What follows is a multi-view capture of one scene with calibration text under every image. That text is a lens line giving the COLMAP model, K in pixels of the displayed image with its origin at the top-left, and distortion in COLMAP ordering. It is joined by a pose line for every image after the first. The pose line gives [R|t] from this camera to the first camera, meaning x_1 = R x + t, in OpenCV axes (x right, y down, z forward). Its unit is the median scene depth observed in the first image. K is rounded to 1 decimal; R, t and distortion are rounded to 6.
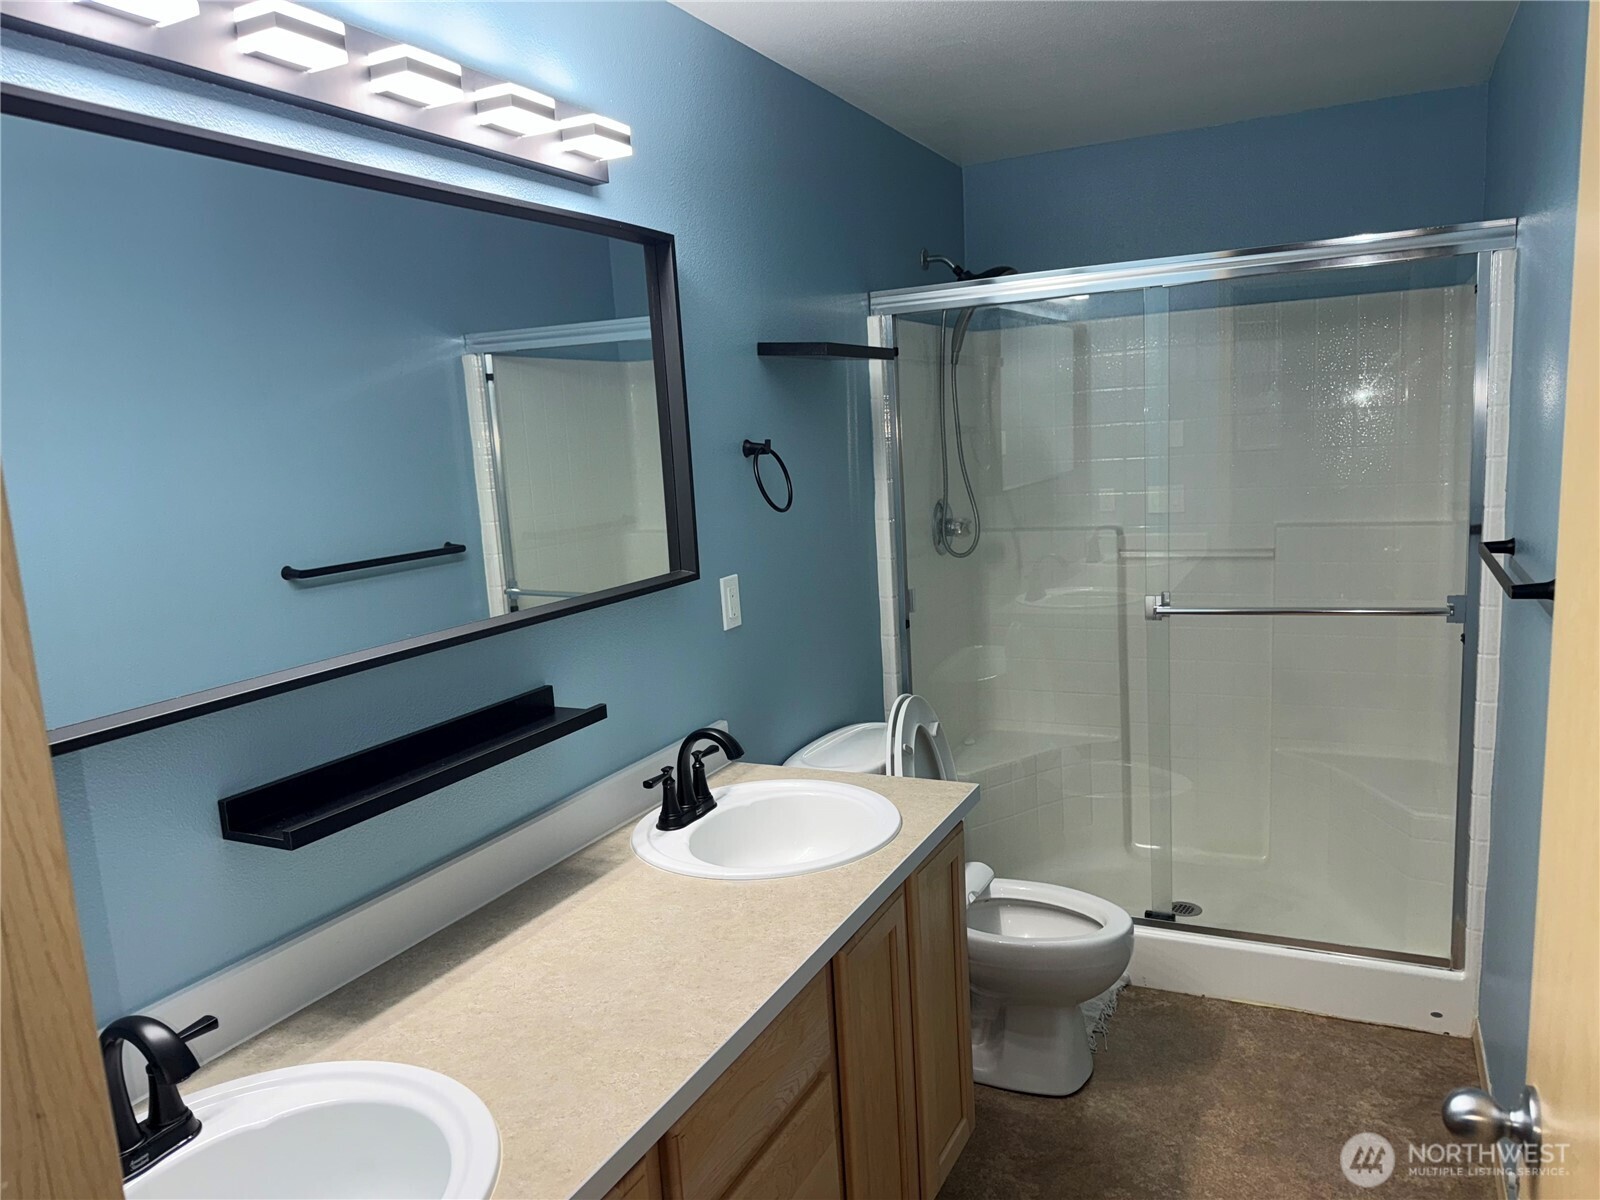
lens RADIAL K [[1118.7, 0, 800.0], [0, 1118.7, 600.0], [0, 0, 1]] dist [0.129953, -0.249160]
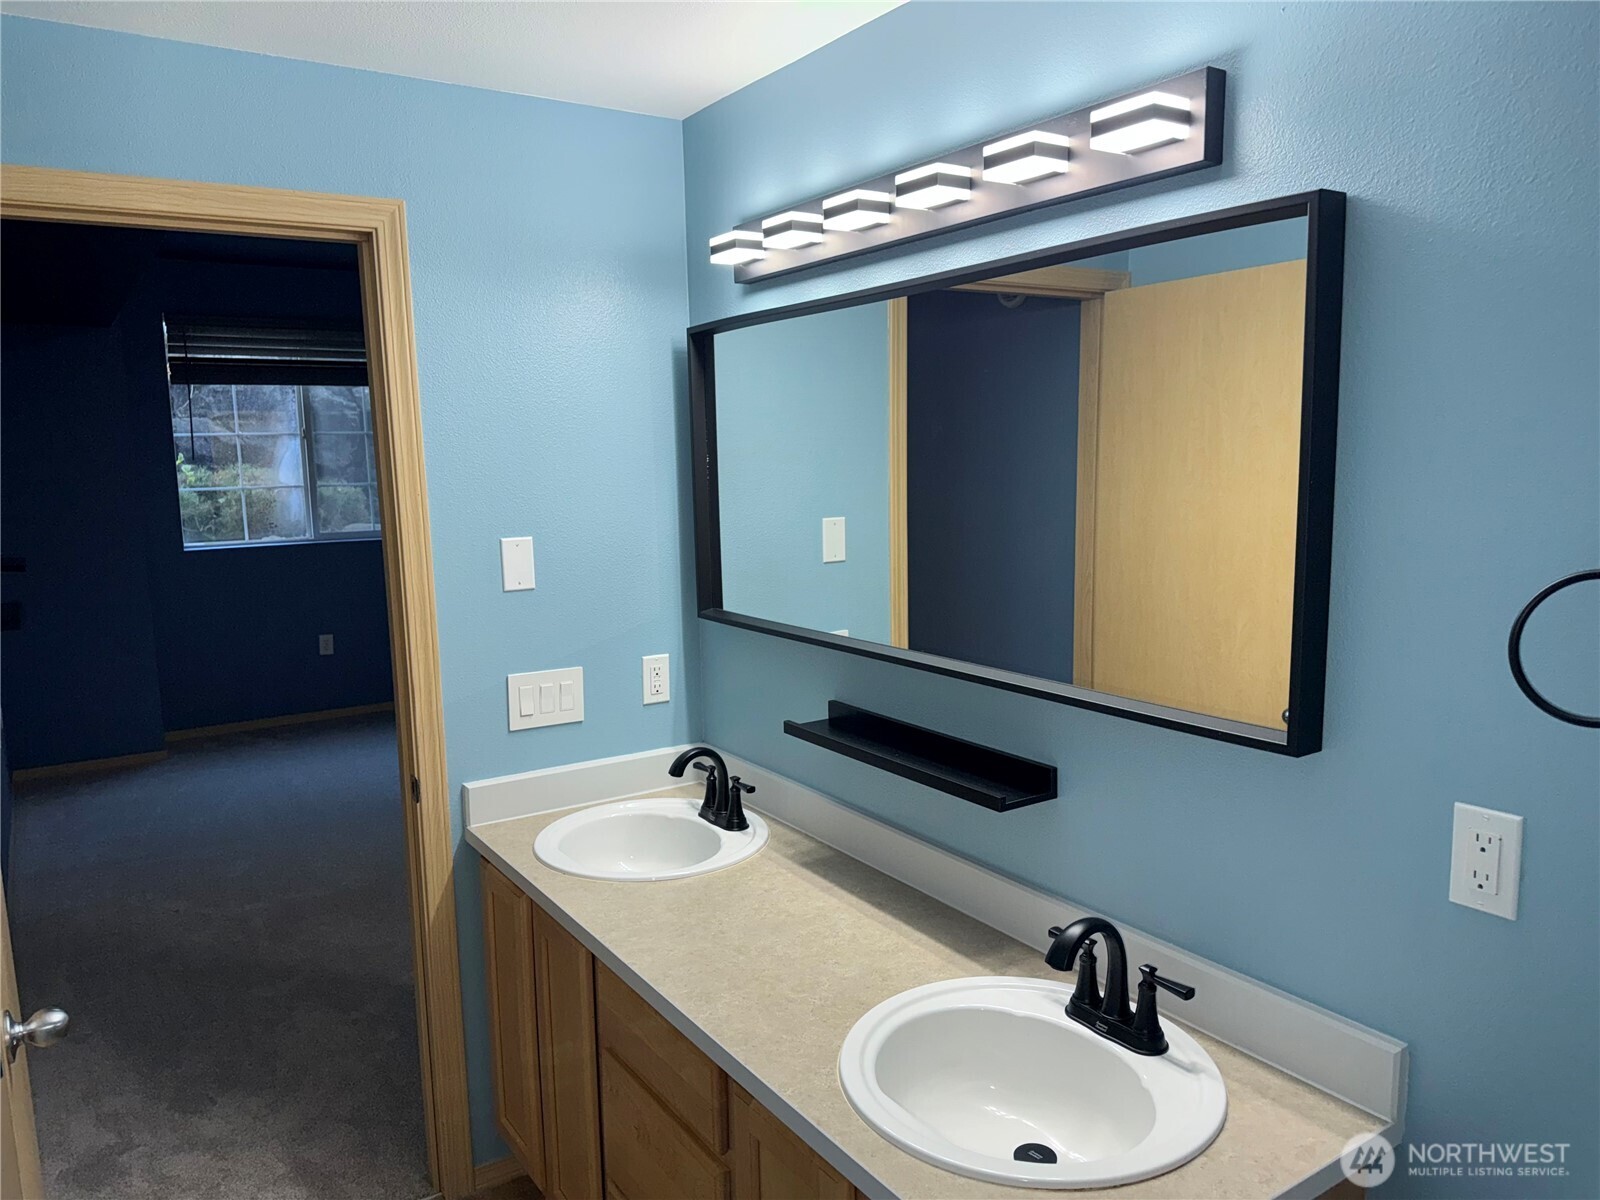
lens RADIAL K [[1118.7, 0, 800.0], [0, 1118.7, 600.0], [0, 0, 1]] dist [0.129953, -0.249160]
pose [[-0.493727, 0.175006, -0.851825, 0.730912], [-0.091863, 0.963564, 0.251207, -0.305481], [0.864751, 0.202279, -0.459662, 1.395765]]
